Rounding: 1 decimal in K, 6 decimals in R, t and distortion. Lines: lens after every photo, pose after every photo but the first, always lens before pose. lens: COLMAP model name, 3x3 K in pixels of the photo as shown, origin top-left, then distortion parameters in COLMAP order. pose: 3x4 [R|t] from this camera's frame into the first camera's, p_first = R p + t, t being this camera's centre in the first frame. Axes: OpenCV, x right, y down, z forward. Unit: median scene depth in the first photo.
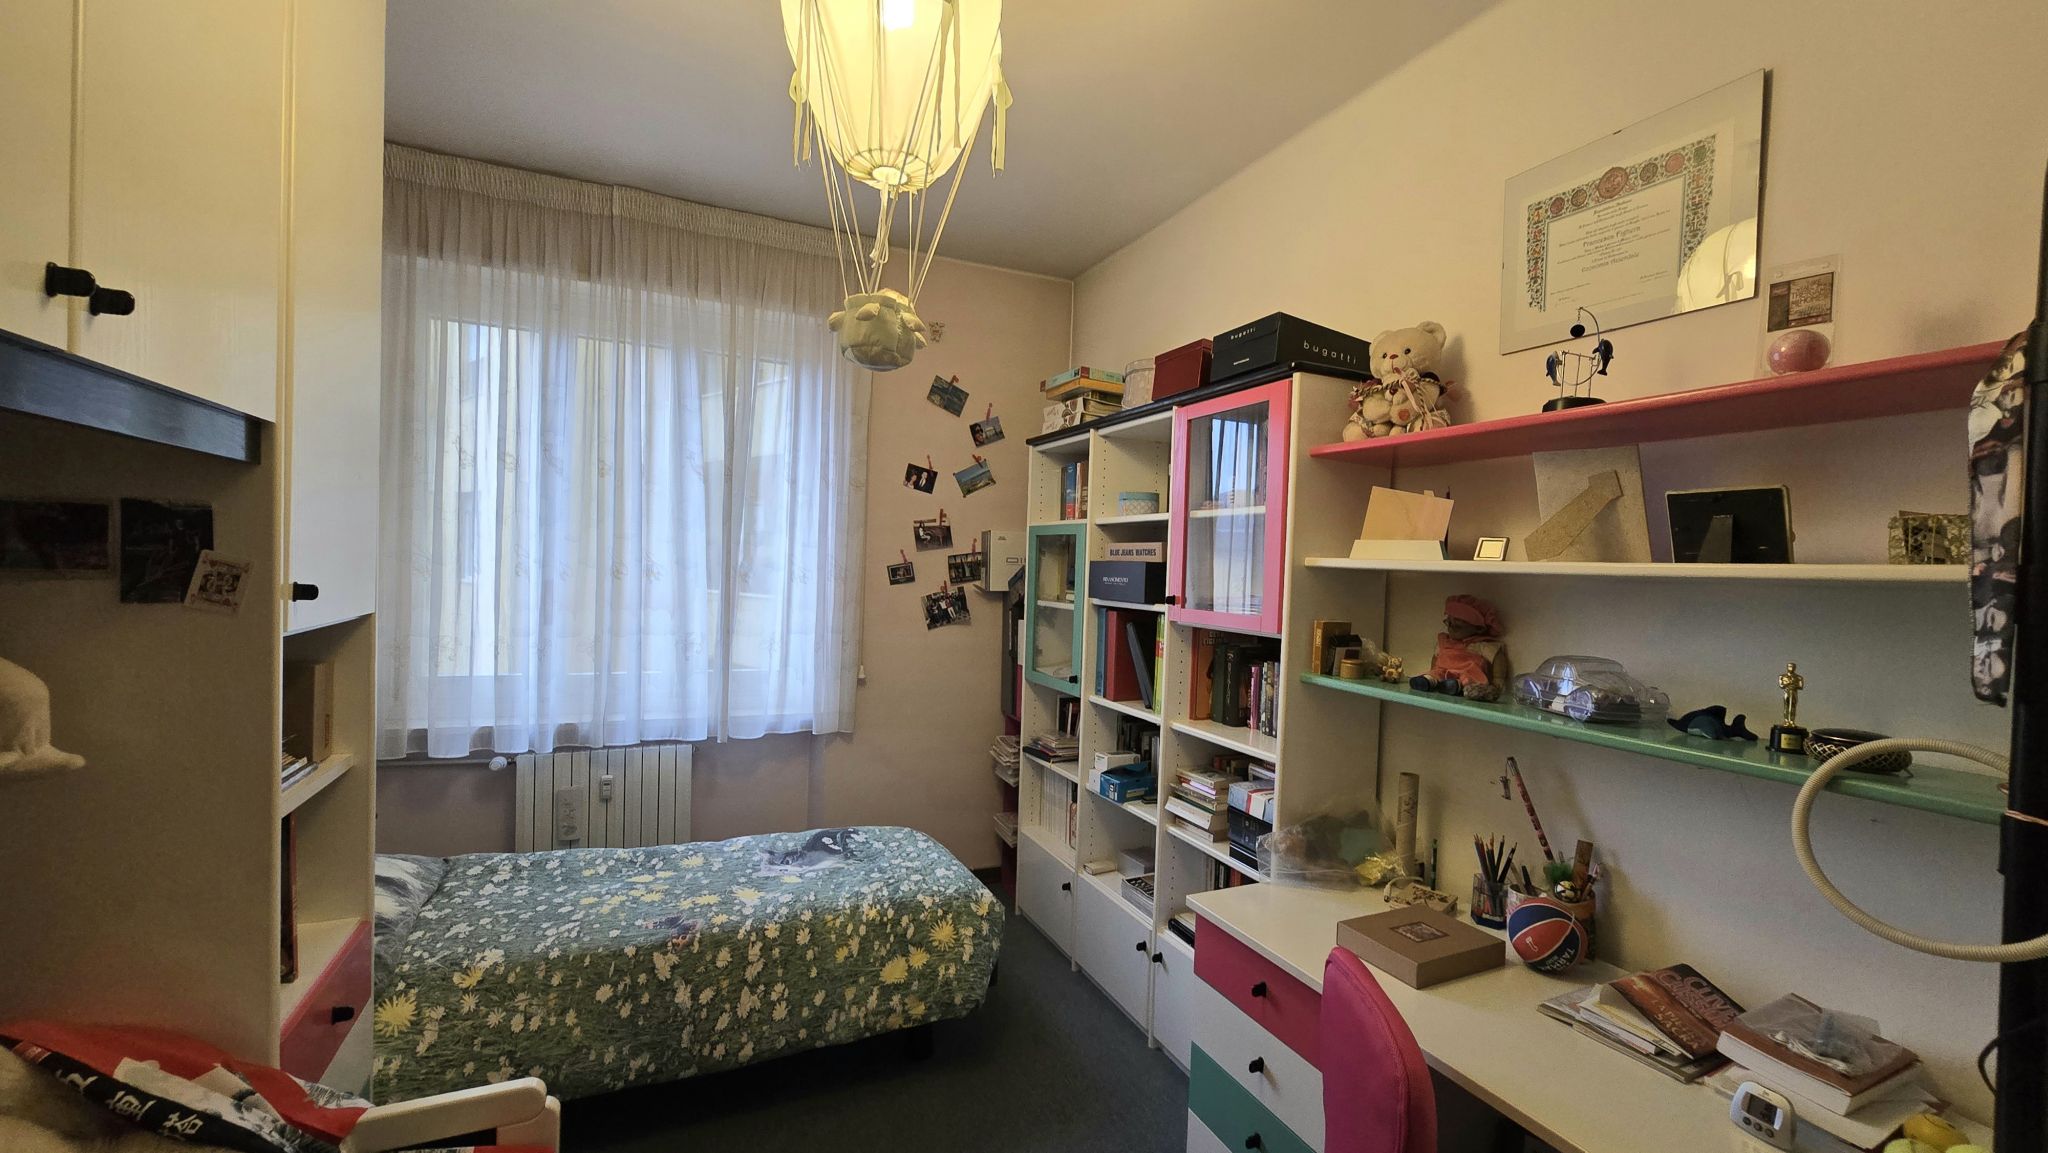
lens RADIAL K [[843.6, 0, 1055.2], [0, 843.6, 581.0], [0, 0, 1]] dist [-0.003122, 0.001168]
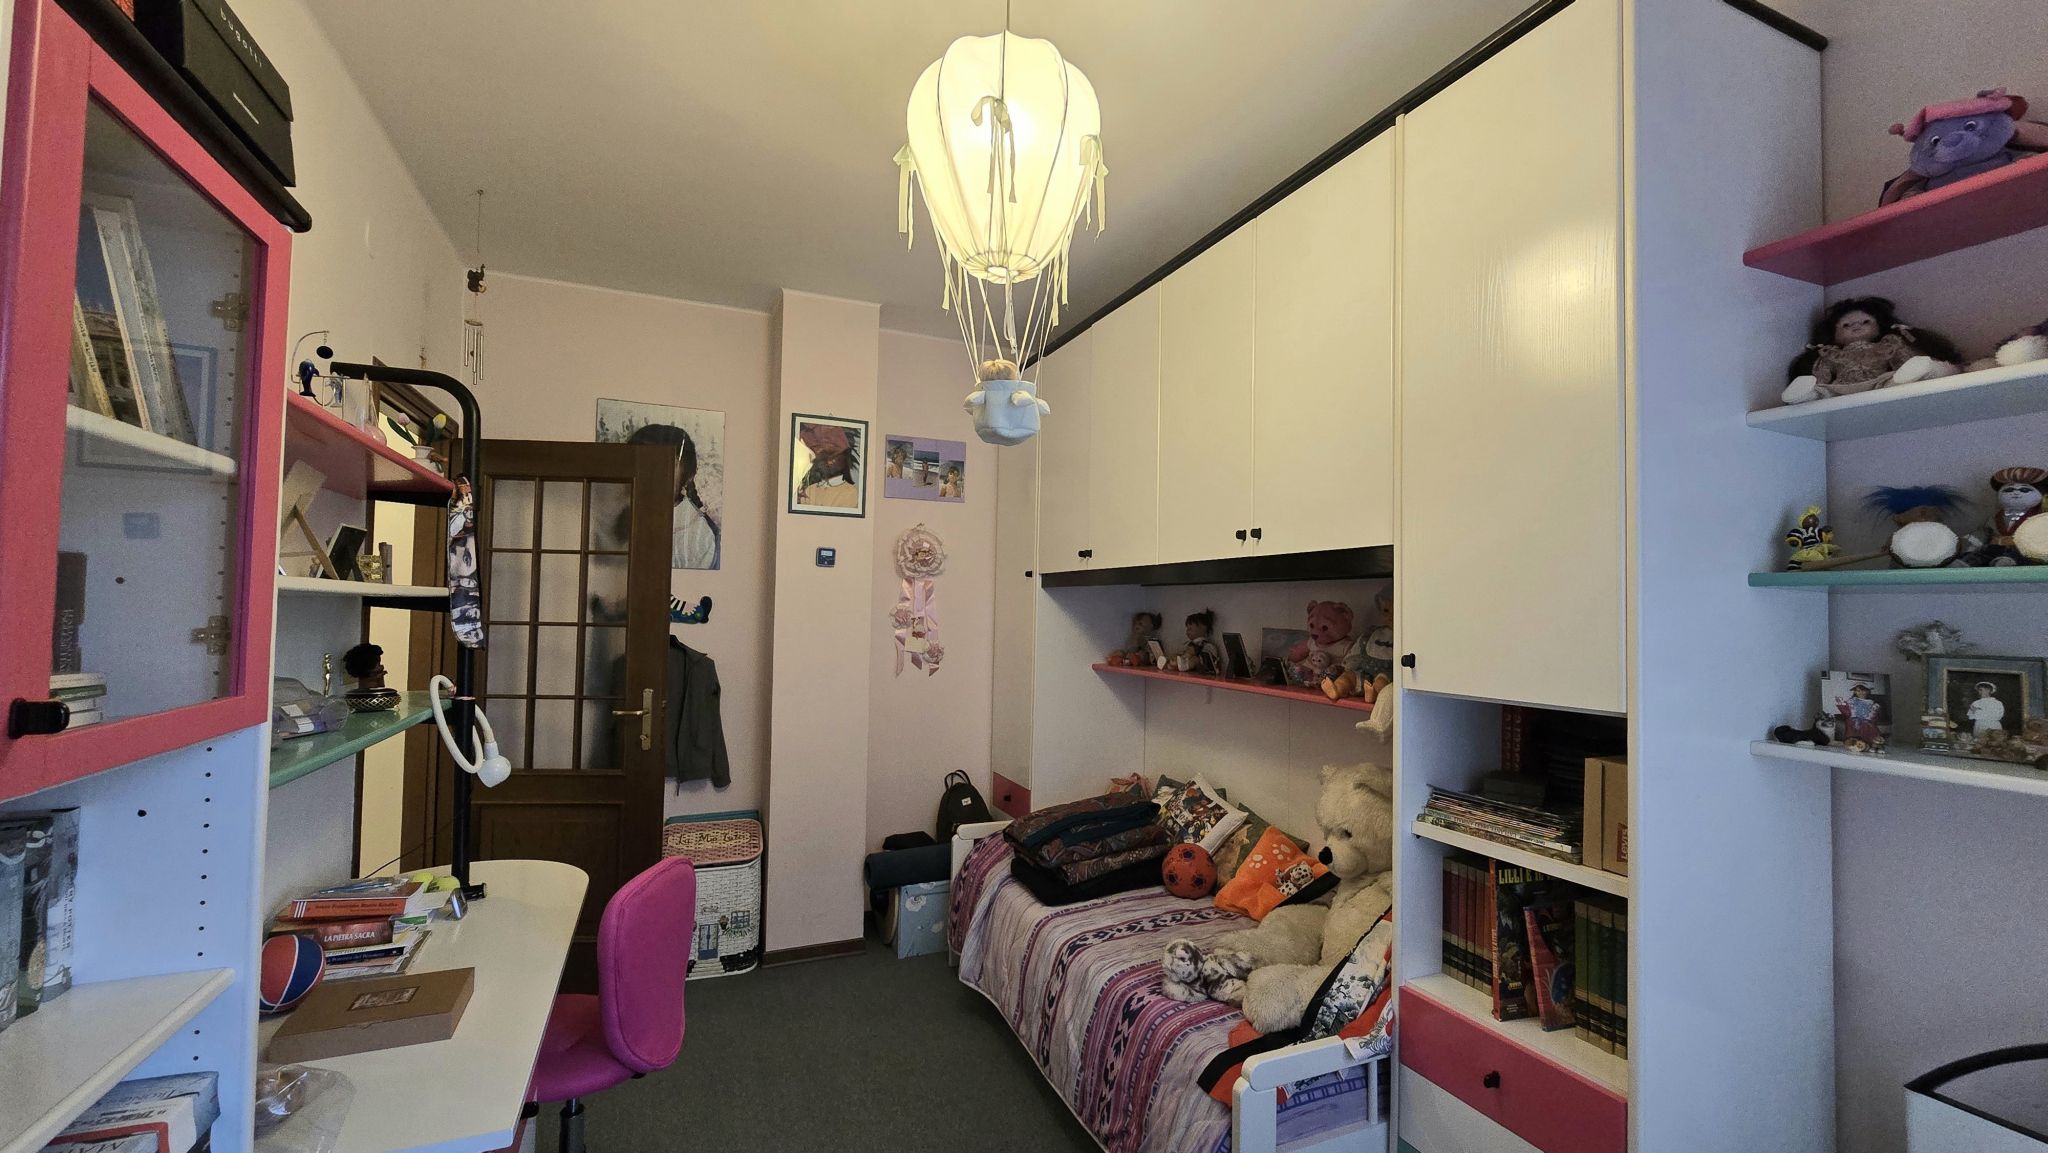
lens RADIAL K [[843.6, 0, 1041.9], [0, 843.6, 578.6], [0, 0, 1]] dist [-0.003122, 0.001168]
pose [[-0.997946, -0.050745, 0.039099, -0.183545], [-0.051566, 0.998463, -0.020305, -0.032108], [-0.038008, -0.022279, -0.999029, 1.247758]]
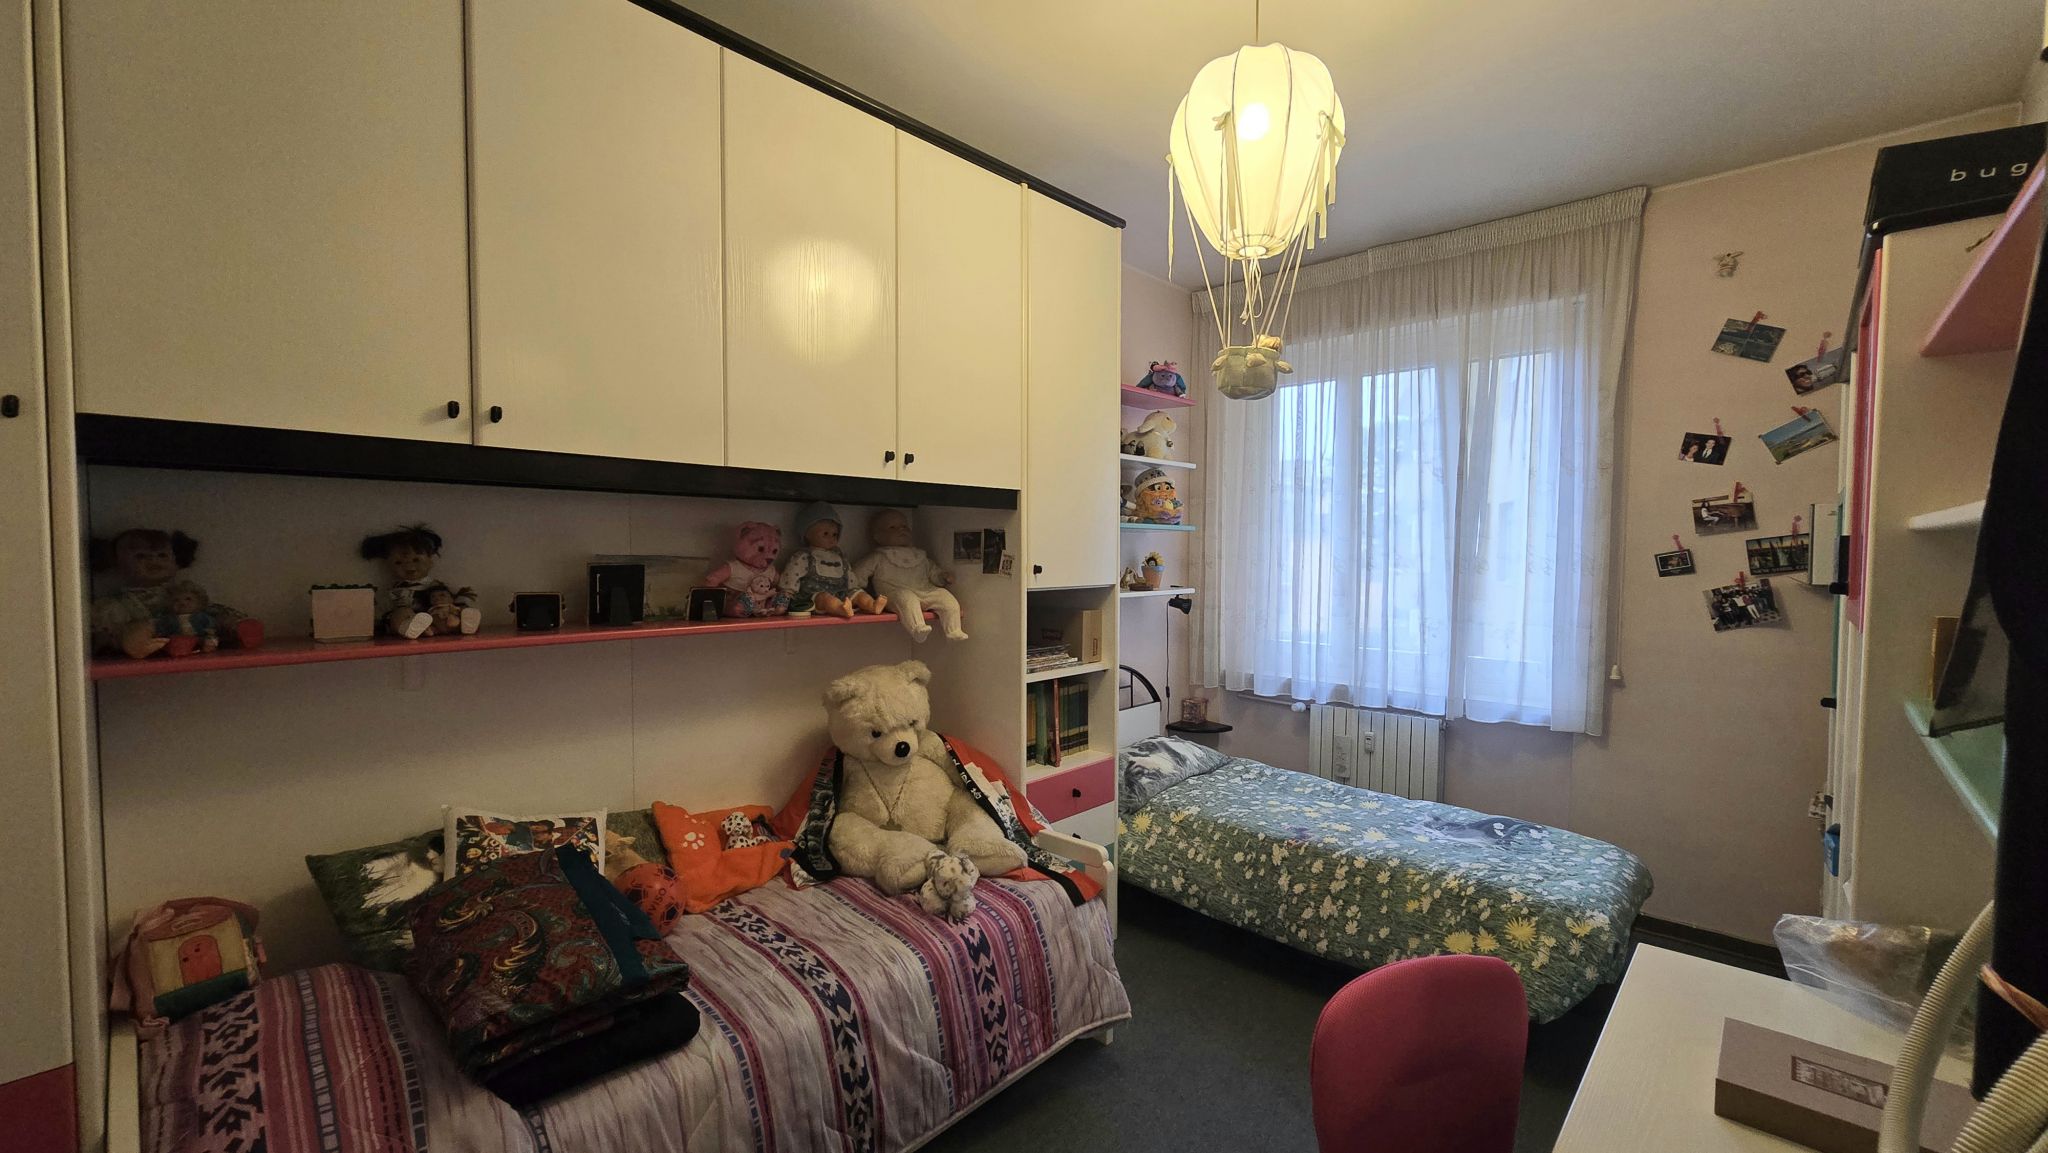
lens RADIAL K [[843.6, 0, 1034.0], [0, 843.6, 579.0], [0, 0, 1]] dist [-0.003122, 0.001168]
pose [[0.373553, -0.000065, -0.927609, 0.531002], [-0.009040, 0.999952, -0.003711, 0.023308], [0.927565, 0.009772, 0.373534, 0.116971]]
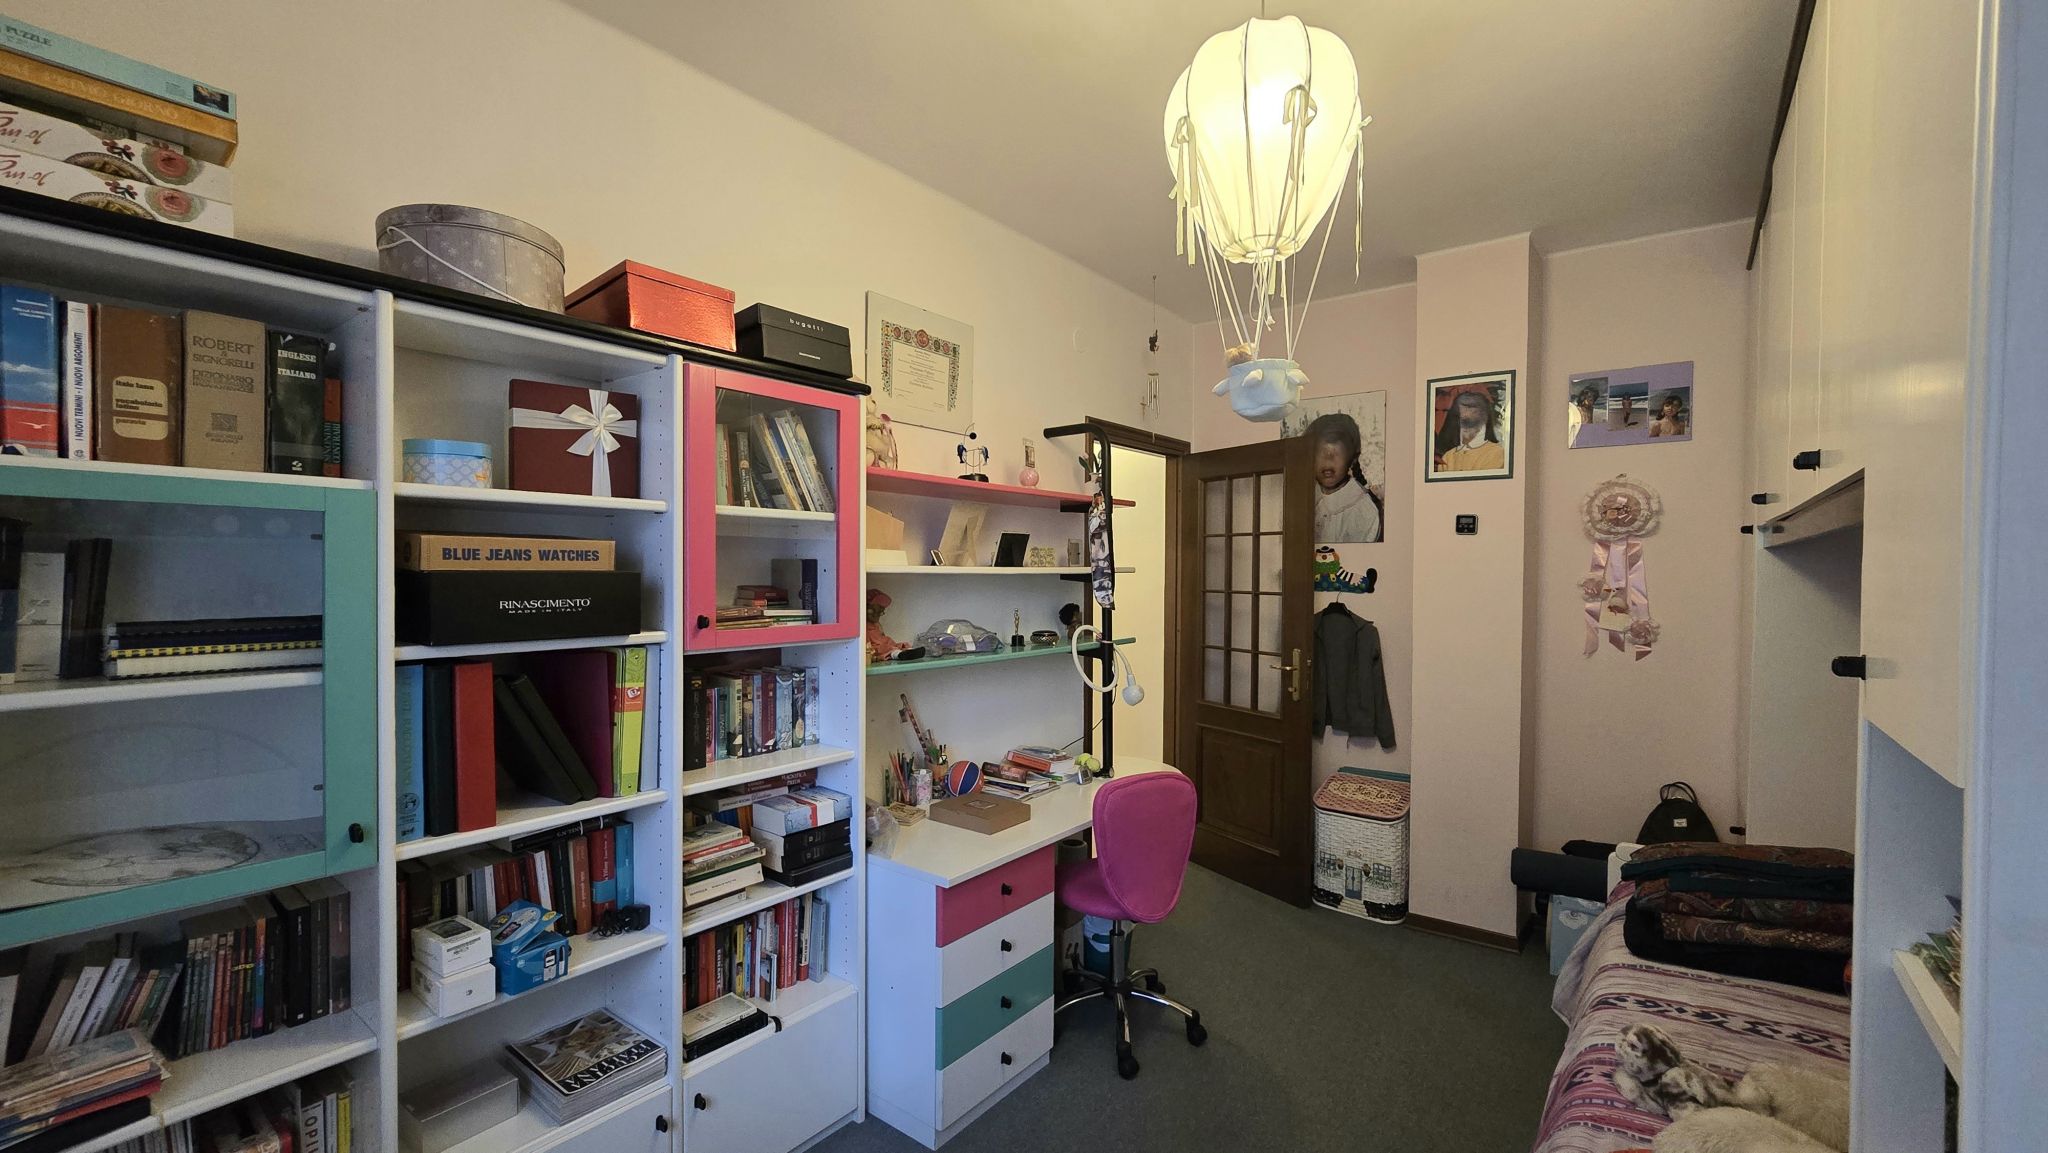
lens RADIAL K [[843.6, 0, 1036.0], [0, 843.6, 581.3], [0, 0, 1]] dist [-0.003122, 0.001168]
pose [[-0.448211, -0.049025, 0.892582, -0.657758], [-0.005550, 0.998628, 0.052063, -0.053789], [-0.893911, 0.018381, -0.447868, 1.064080]]
